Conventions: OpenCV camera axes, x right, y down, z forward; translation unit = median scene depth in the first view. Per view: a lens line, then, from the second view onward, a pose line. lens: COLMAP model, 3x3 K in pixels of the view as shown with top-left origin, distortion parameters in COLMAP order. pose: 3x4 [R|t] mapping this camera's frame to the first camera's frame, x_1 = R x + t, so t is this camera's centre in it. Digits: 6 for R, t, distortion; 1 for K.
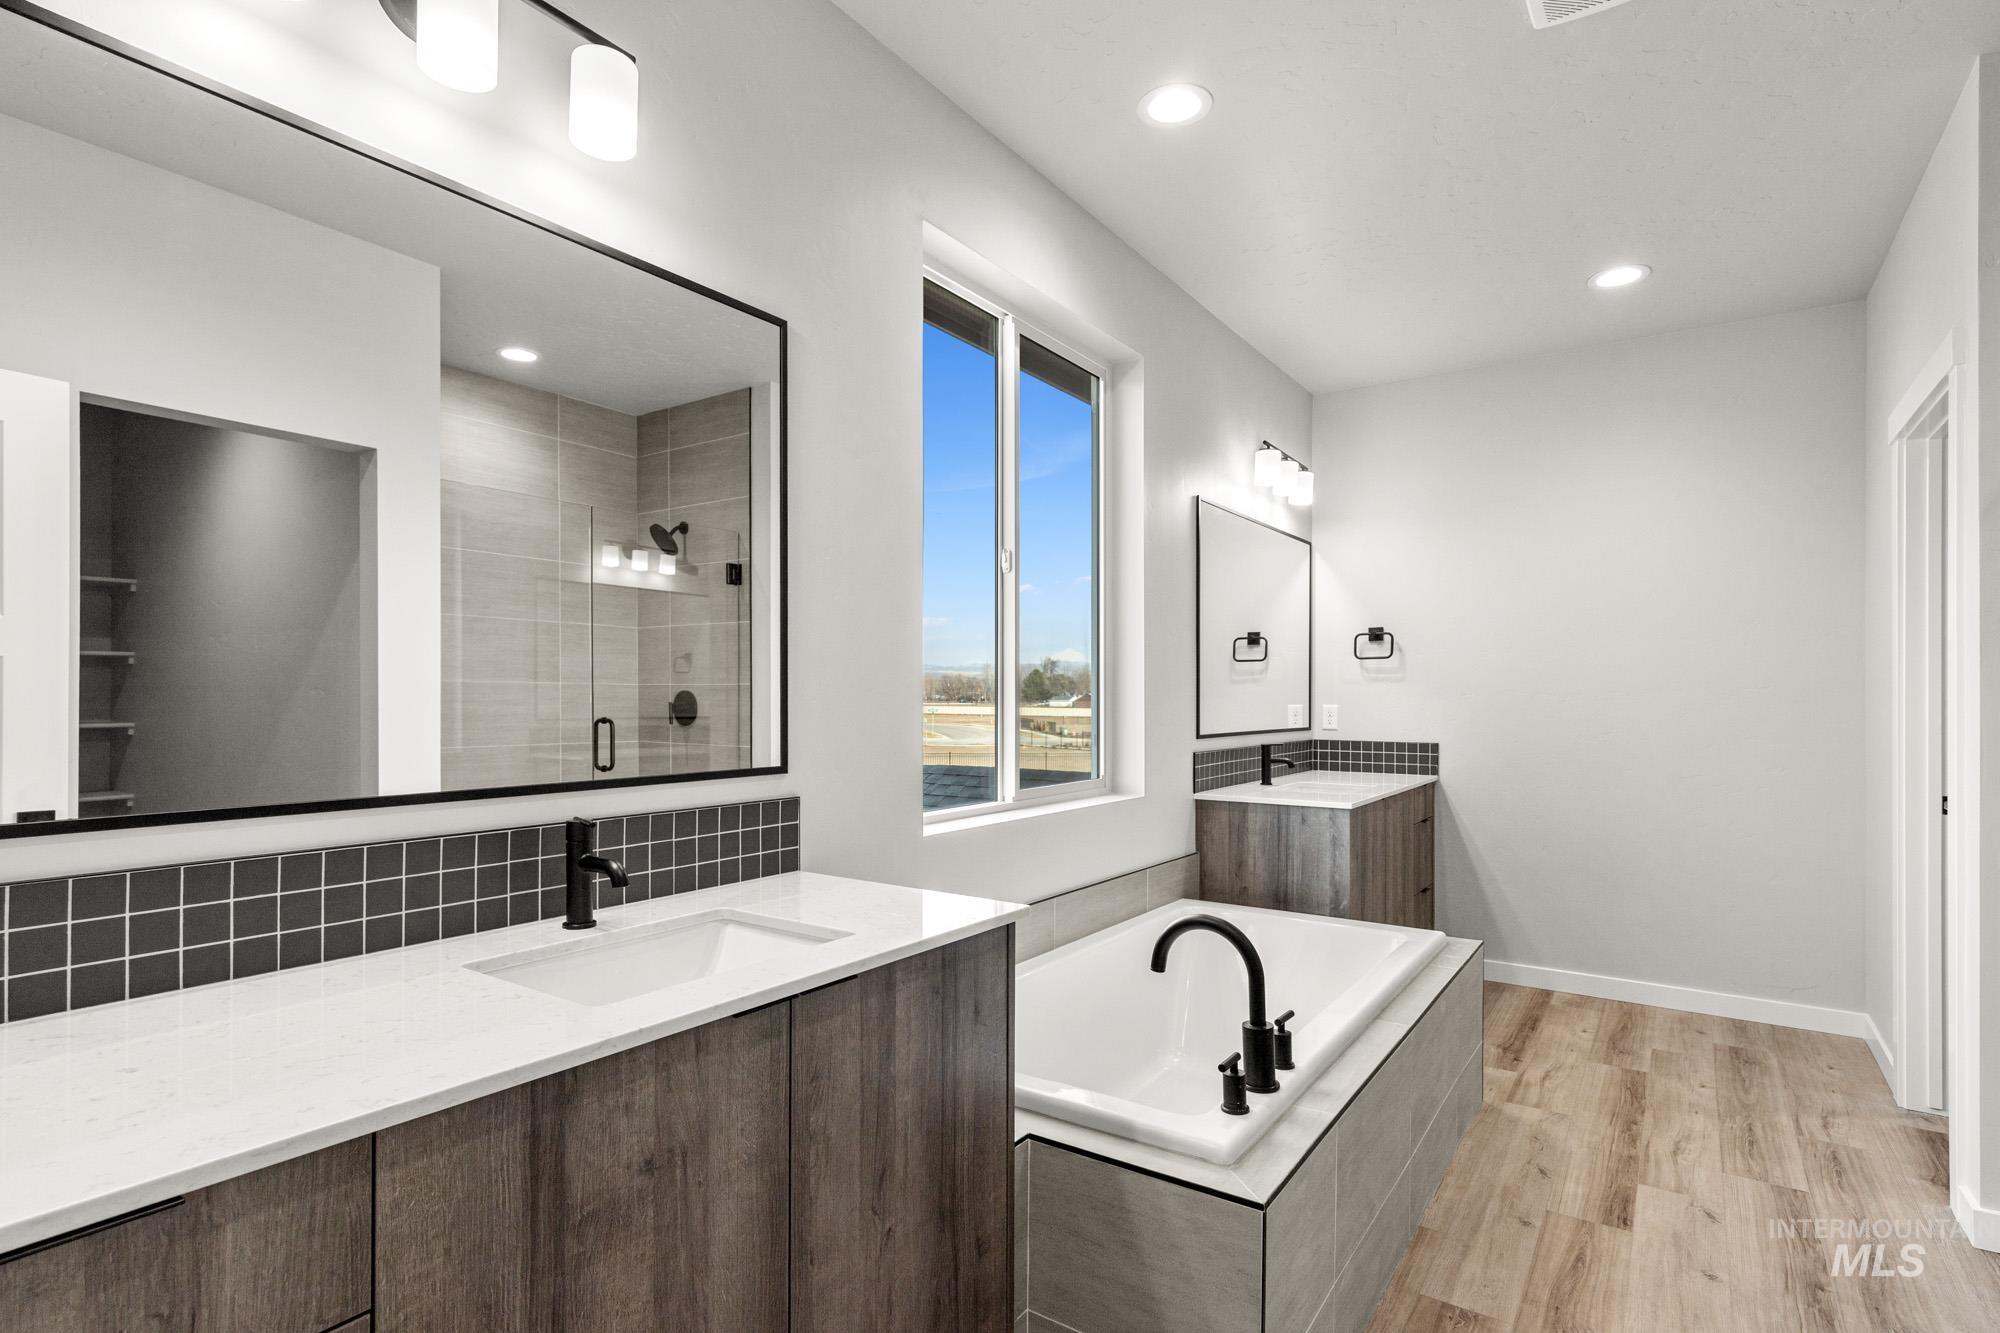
lens RADIAL K [[988.4, 0, 985.3], [0, 988.4, 673.2], [0, 0, 1]] dist [0.001916, 0.000172]
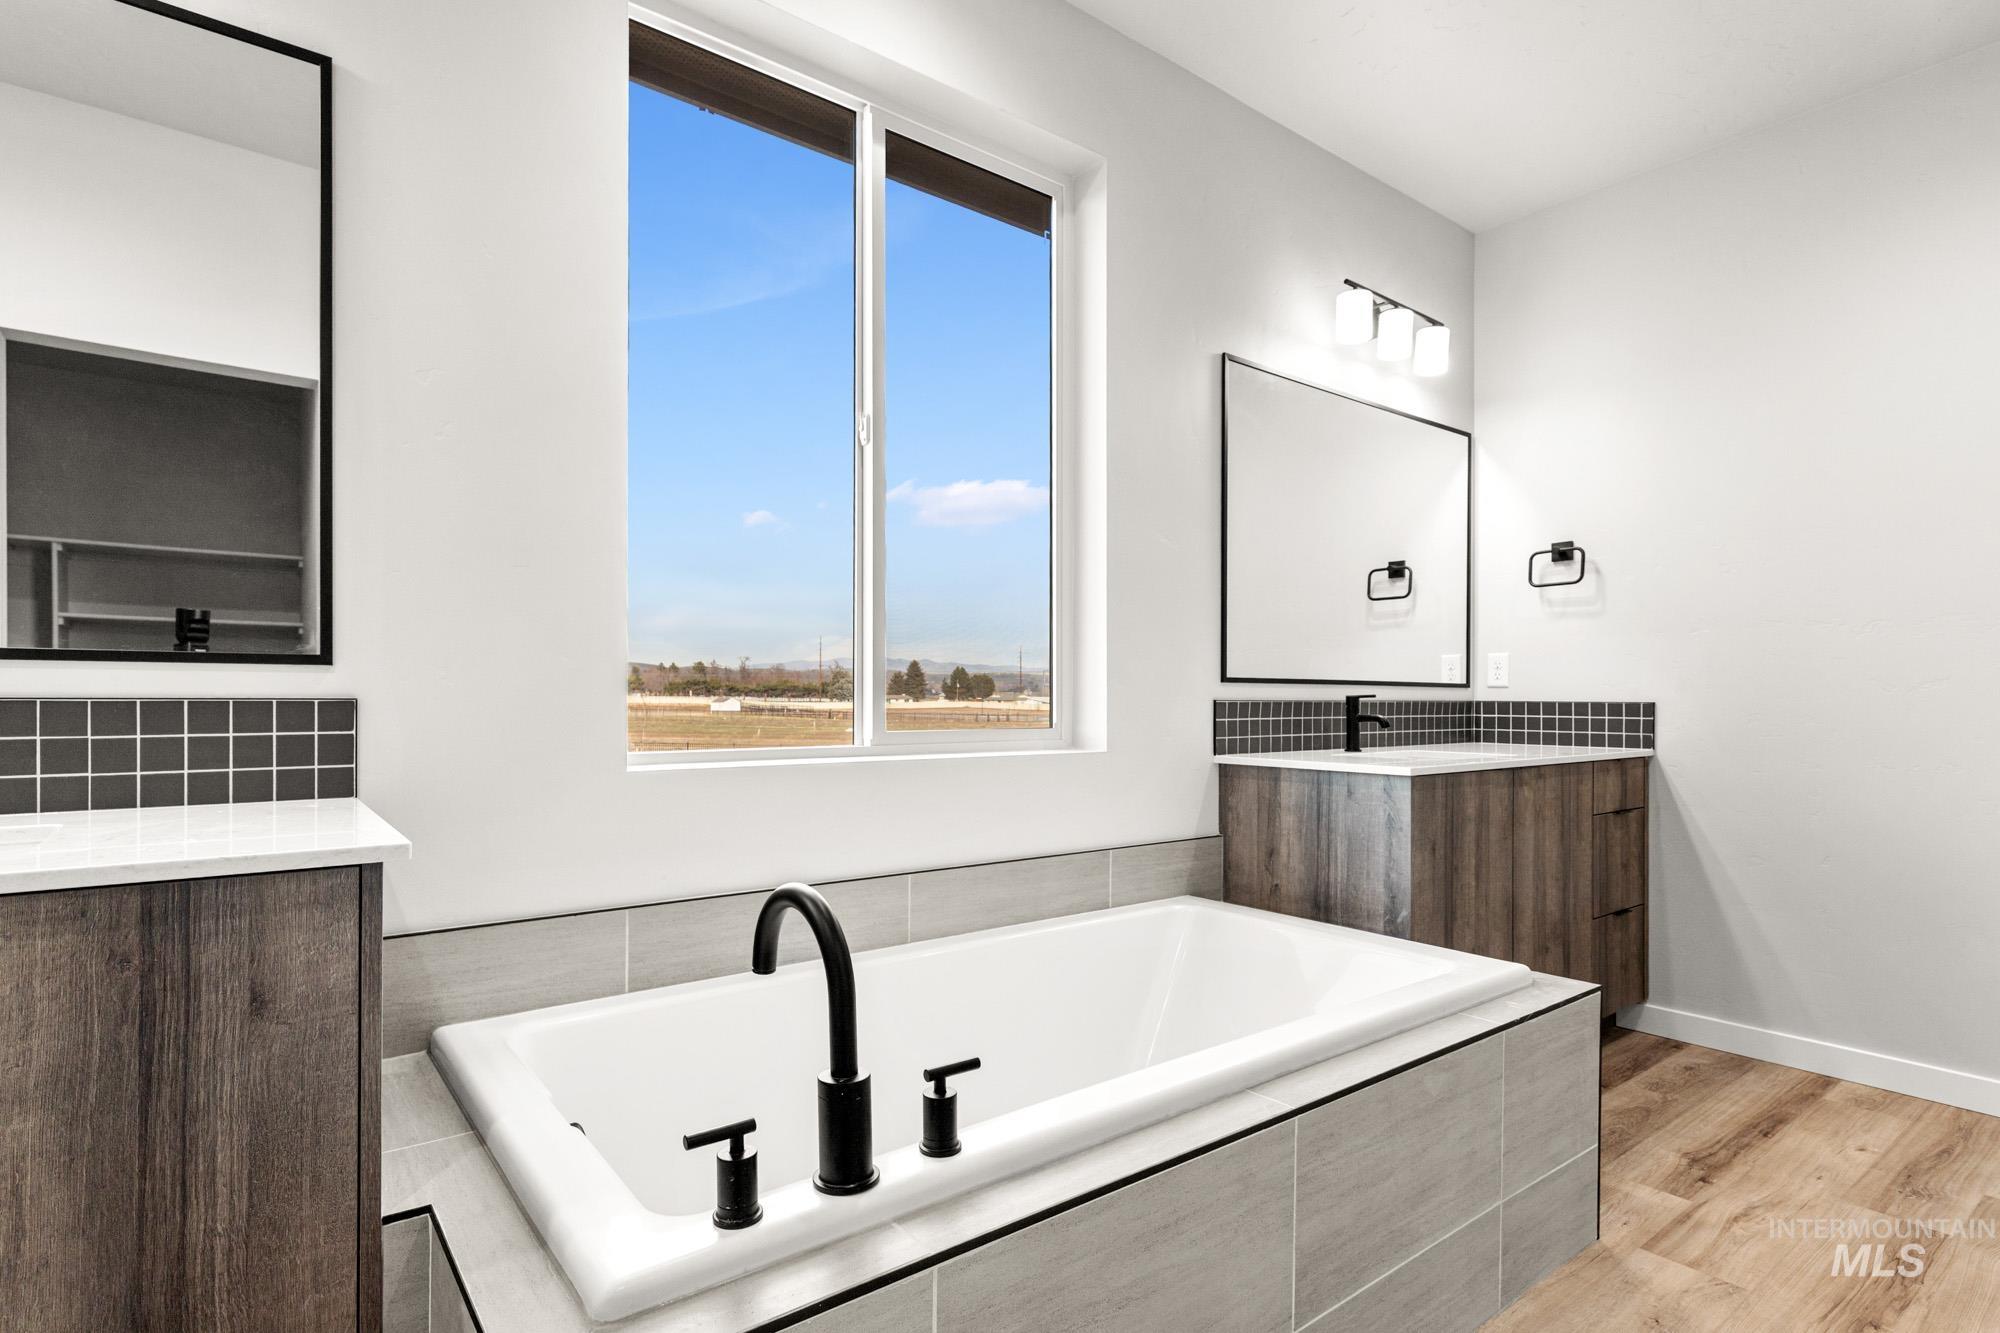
lens RADIAL K [[988.4, 0, 1012.4], [0, 988.4, 684.1], [0, 0, 1]] dist [0.001916, 0.000172]
pose [[0.954106, -0.004660, -0.299433, 0.282497], [0.005649, 0.999981, 0.002437, 0.064285], [0.299416, -0.004017, 0.954114, 0.245239]]
